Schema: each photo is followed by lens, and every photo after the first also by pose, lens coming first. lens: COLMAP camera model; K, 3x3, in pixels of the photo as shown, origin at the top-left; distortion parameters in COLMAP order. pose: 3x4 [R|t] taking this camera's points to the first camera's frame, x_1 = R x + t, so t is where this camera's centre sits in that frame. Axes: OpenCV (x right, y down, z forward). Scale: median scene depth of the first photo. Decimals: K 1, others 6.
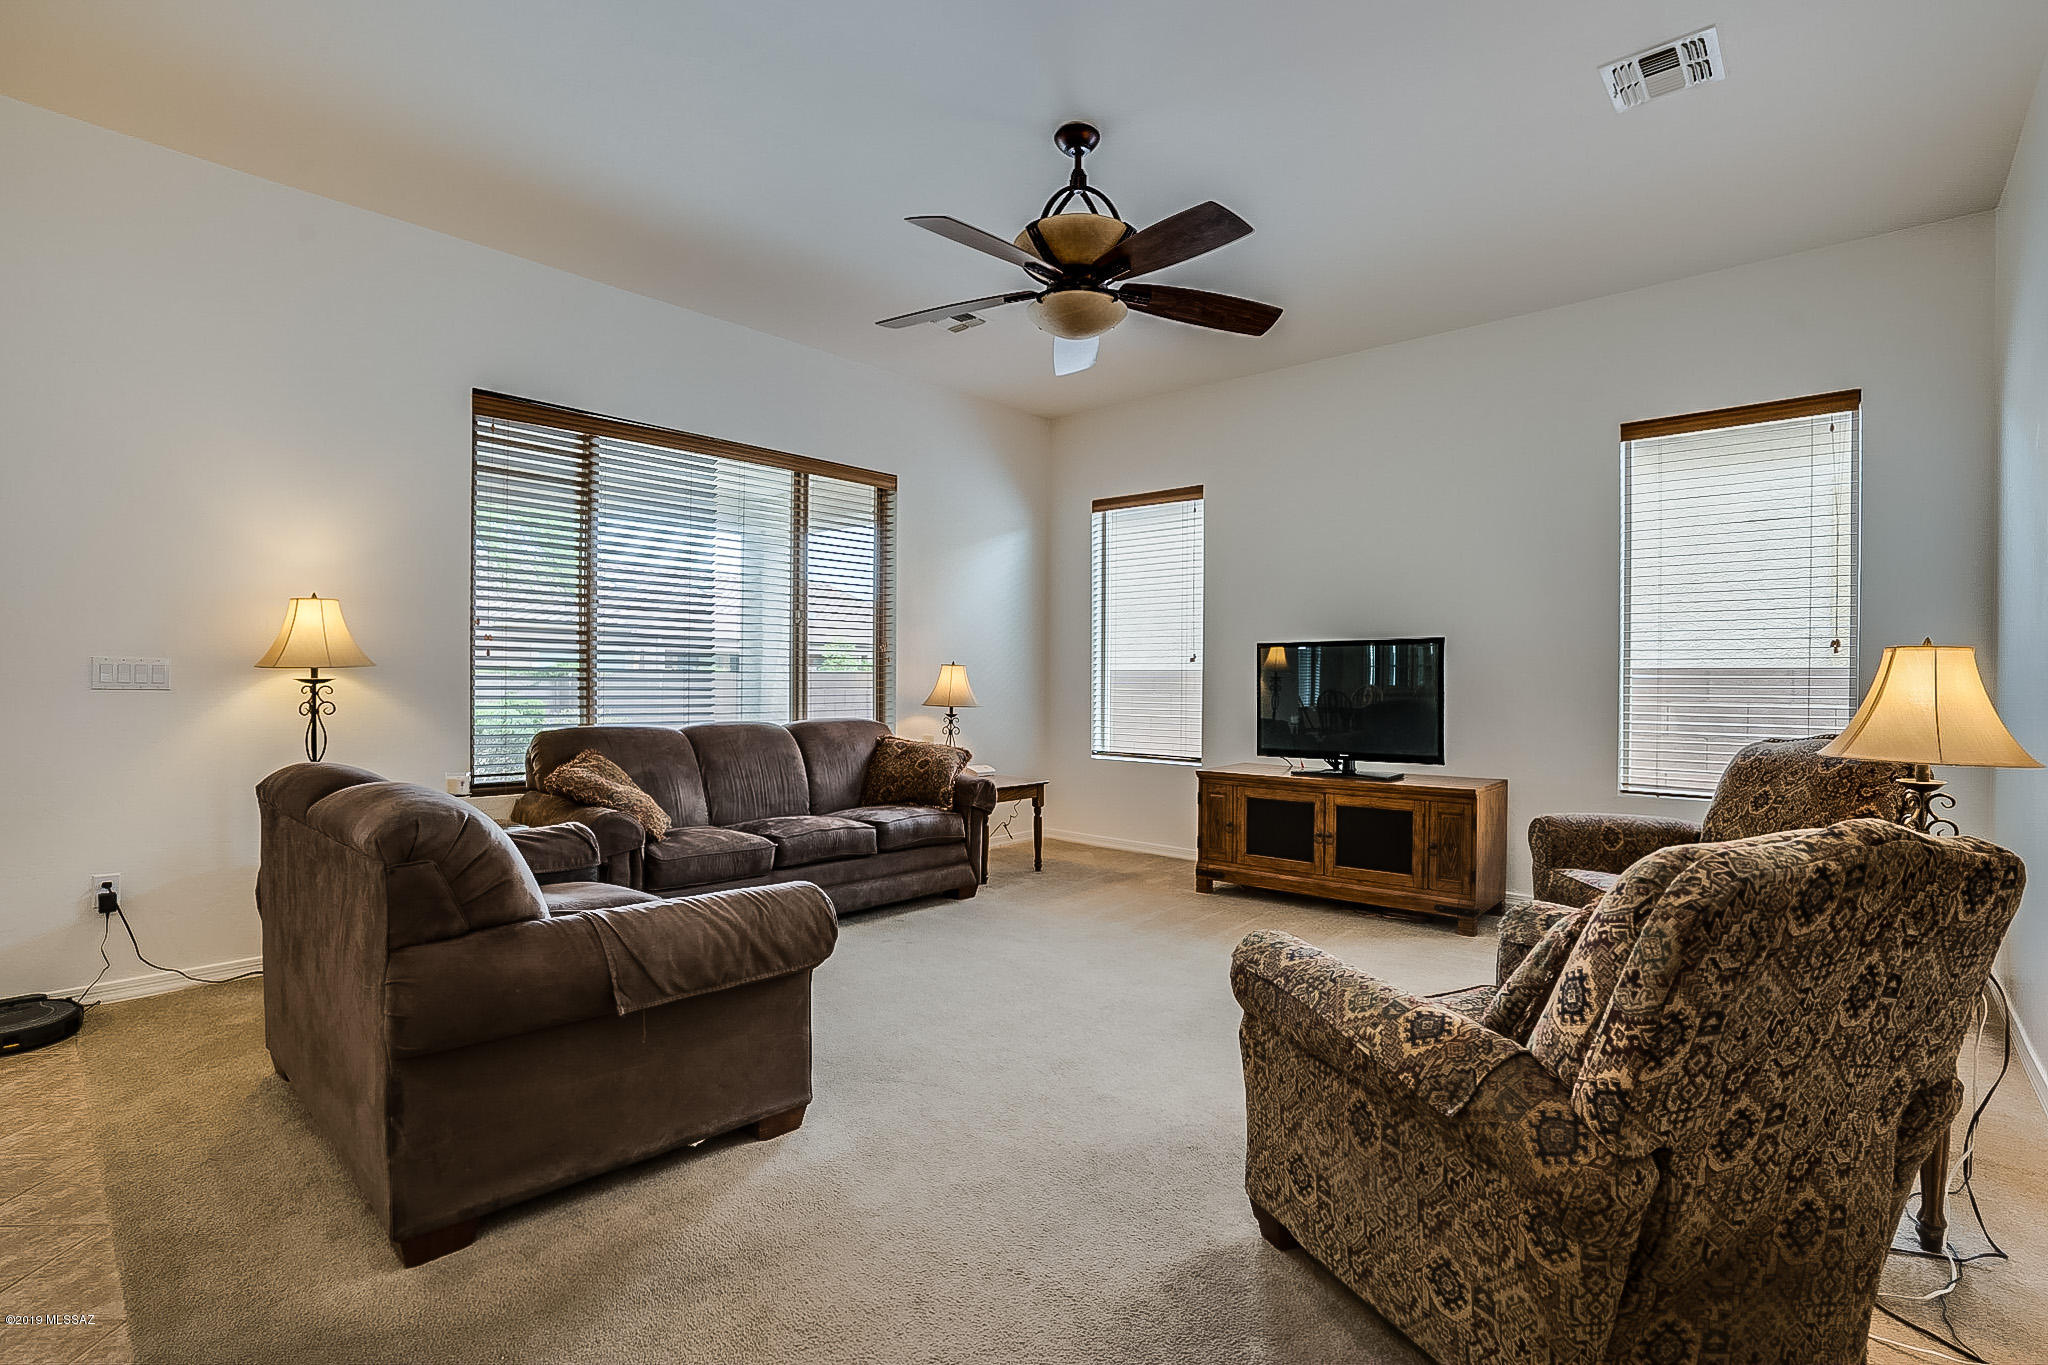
lens RADIAL K [[945.3, 0, 1020.6], [0, 945.3, 688.5], [0, 0, 1]] dist [-0.058489, 0.021923]
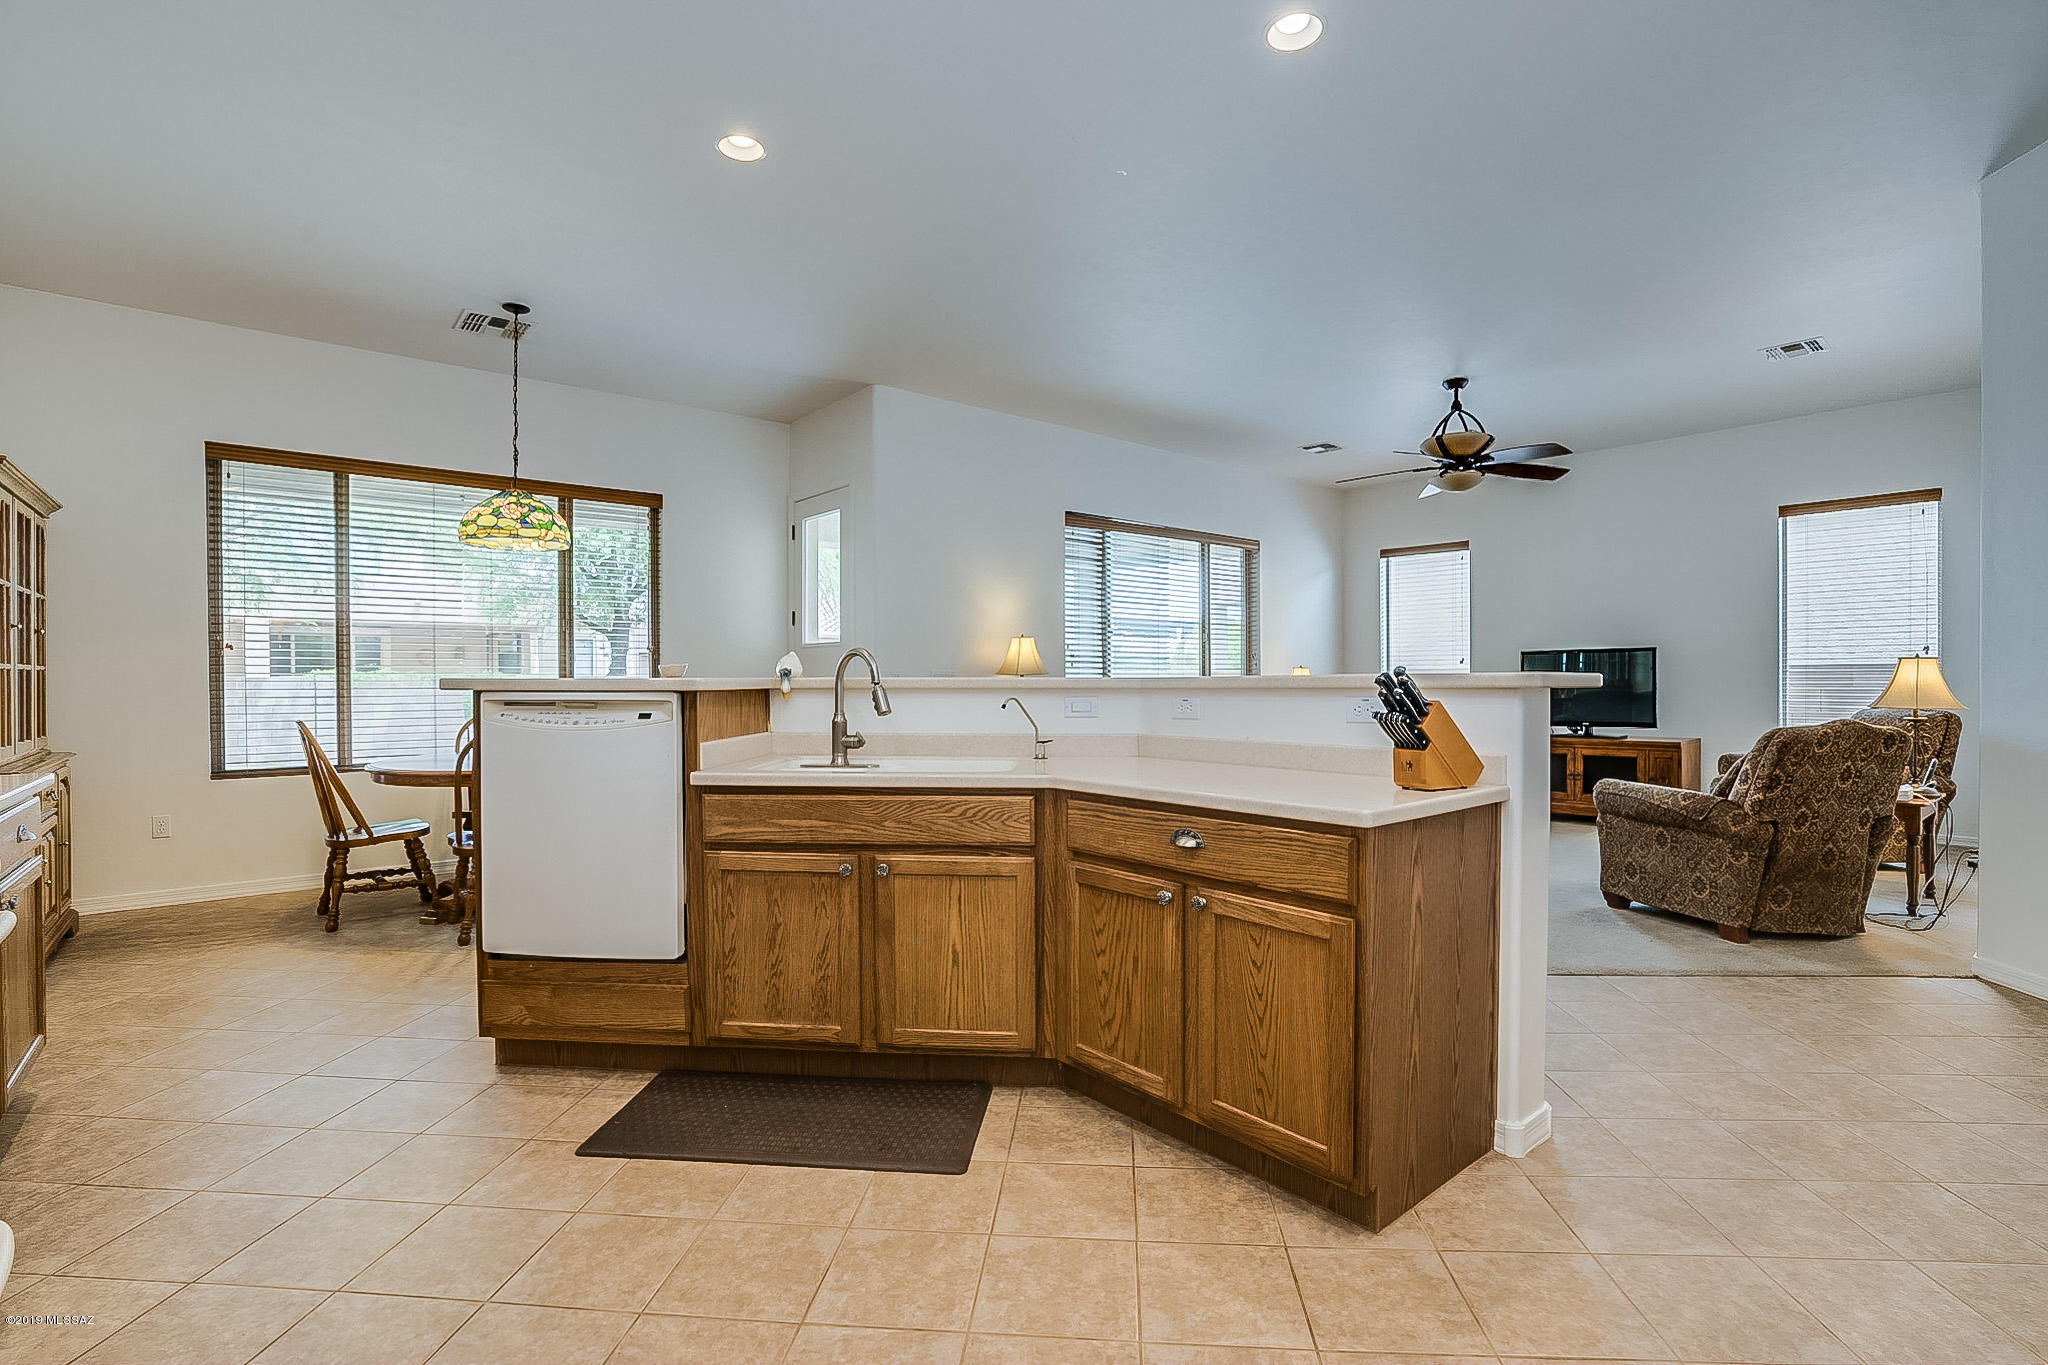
lens RADIAL K [[945.3, 0, 1020.6], [0, 945.3, 688.5], [0, 0, 1]] dist [-0.058489, 0.021923]
pose [[0.990764, -0.009973, -0.135227, -0.561343], [0.010227, 0.999947, 0.001185, 0.003627], [0.135208, -0.002557, 0.990814, -0.964418]]
